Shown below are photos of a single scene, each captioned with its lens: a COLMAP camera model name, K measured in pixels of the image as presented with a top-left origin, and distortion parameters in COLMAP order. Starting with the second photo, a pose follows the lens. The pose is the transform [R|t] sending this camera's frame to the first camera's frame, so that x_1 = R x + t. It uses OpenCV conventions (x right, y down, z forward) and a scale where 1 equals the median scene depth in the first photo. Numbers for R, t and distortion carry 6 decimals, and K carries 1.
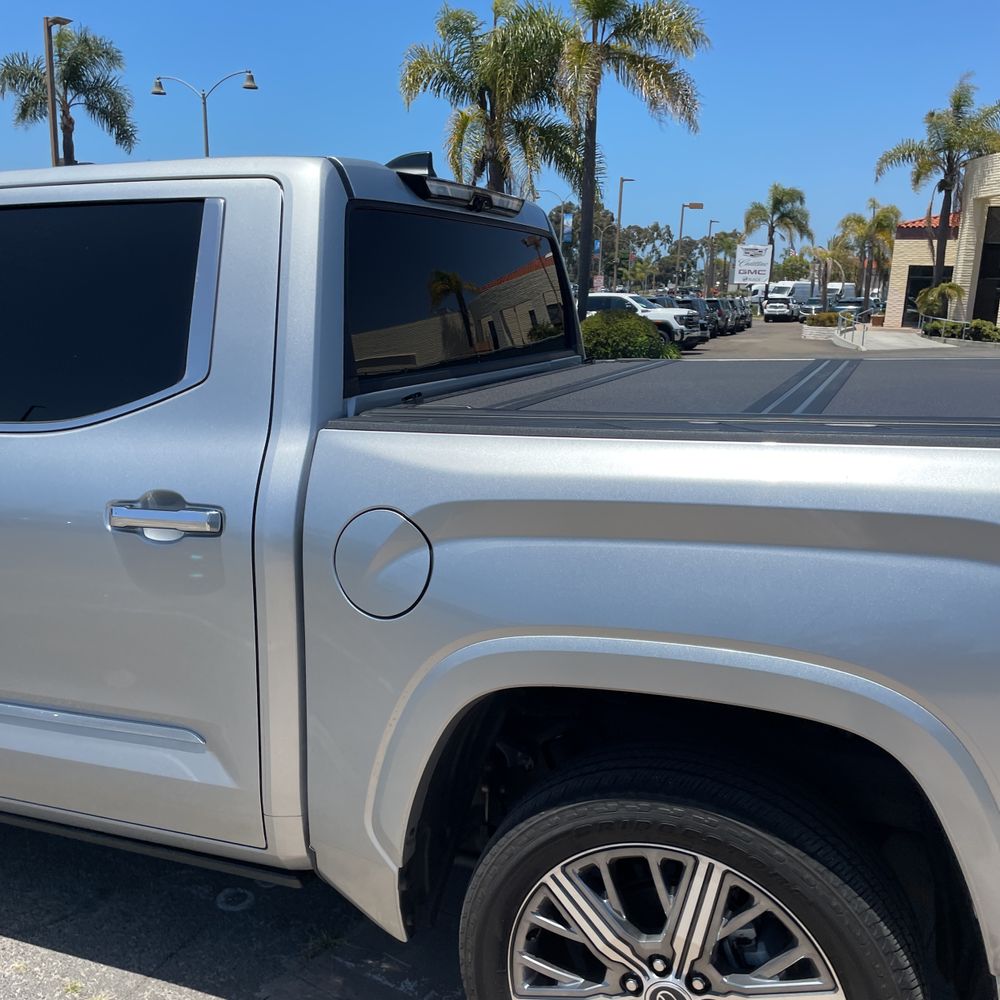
lens RADIAL K [[1010.0, 0, 498.9], [0, 1010.0, 525.6], [0, 0, 1]] dist [0.099759, -0.114004]
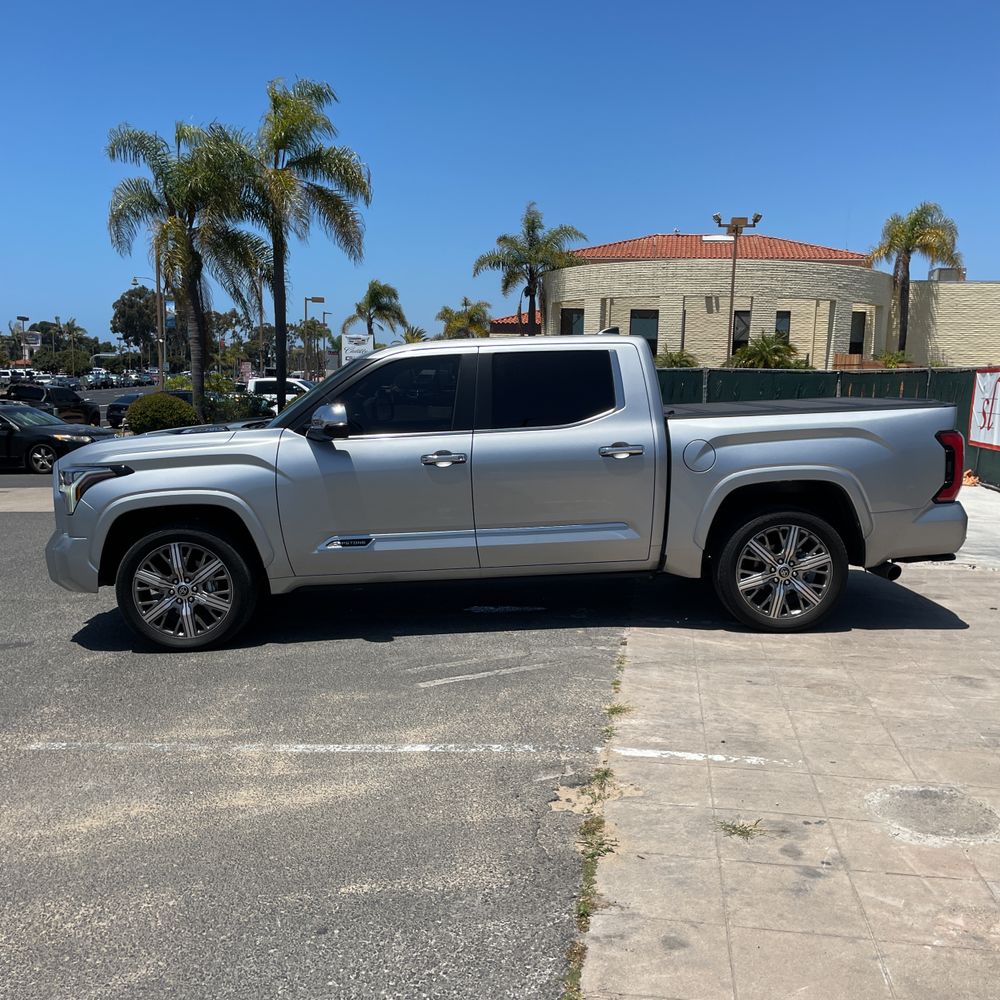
lens RADIAL K [[1031.3, 0, 514.8], [0, 1031.3, 537.0], [0, 0, 1]] dist [0.131640, -0.231497]
pose [[0.909819, -0.076579, 0.407879, -0.110893], [0.105782, 0.993157, -0.049494, 0.021686], [-0.401298, 0.088177, 0.911693, -0.099954]]
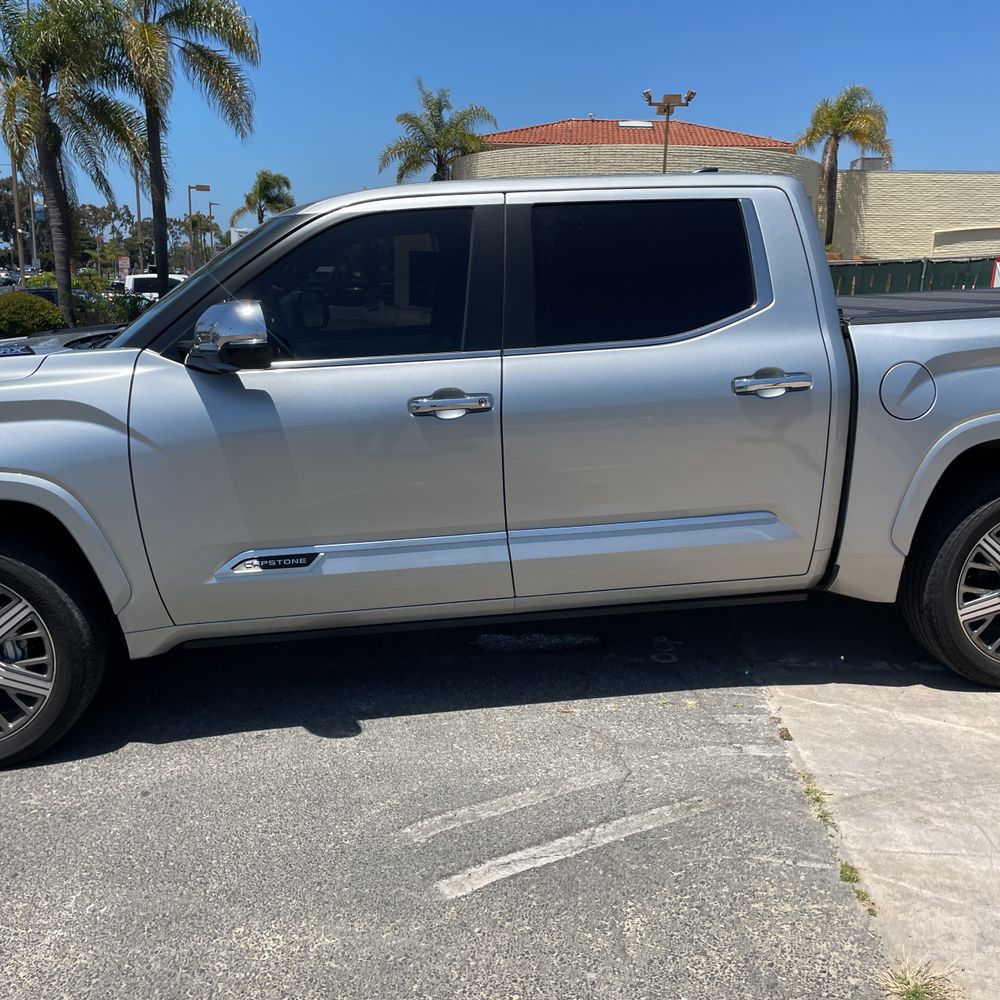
lens RADIAL K [[1018.7, 0, 502.5], [0, 1018.7, 508.3], [0, 0, 1]] dist [0.103195, -0.133355]
pose [[0.869641, -0.124988, 0.477601, -0.090159], [0.126312, 0.991552, 0.029493, 0.005365], [-0.477253, 0.034678, 0.878082, -0.017595]]
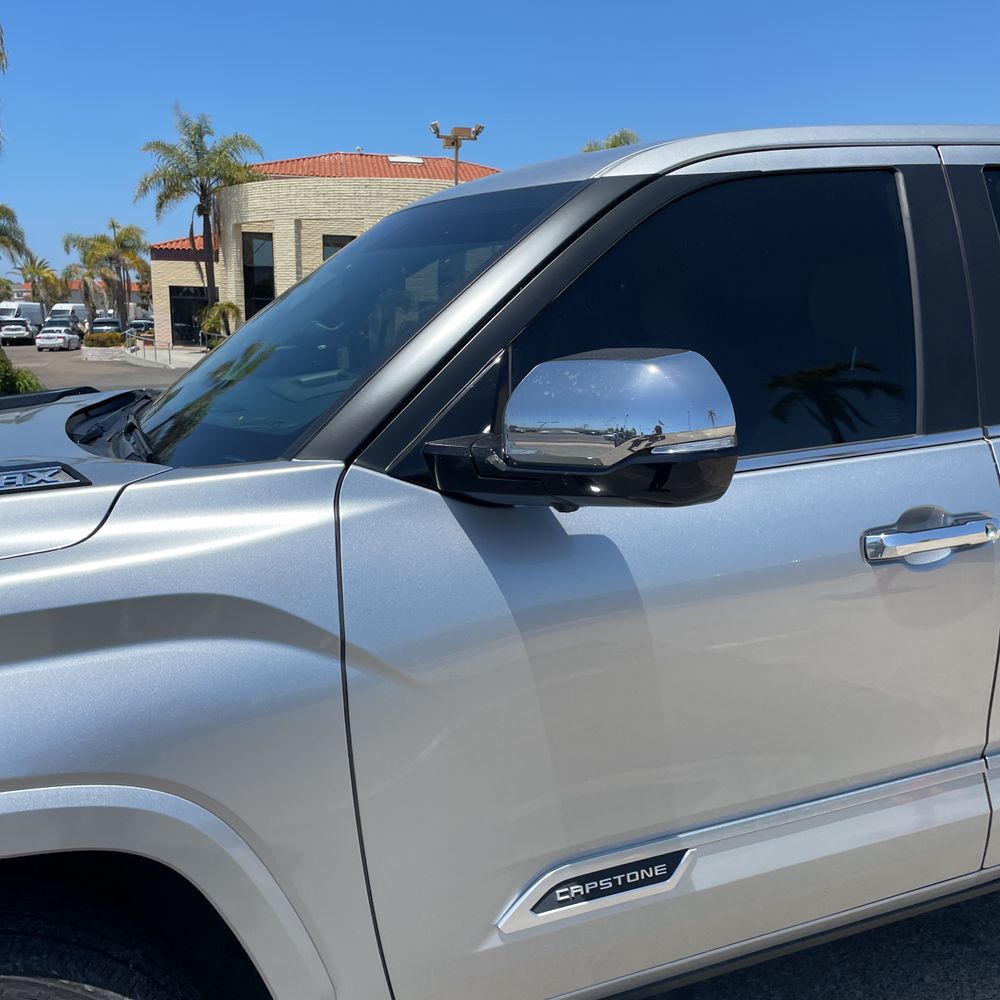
lens RADIAL K [[1018.7, 0, 502.5], [0, 1018.7, 508.3], [0, 0, 1]] dist [0.103195, -0.133355]
pose [[0.725493, -0.152366, 0.671152, -0.095966], [0.178102, 0.983531, 0.030760, -0.008657], [-0.664786, 0.097217, 0.740681, 0.044743]]
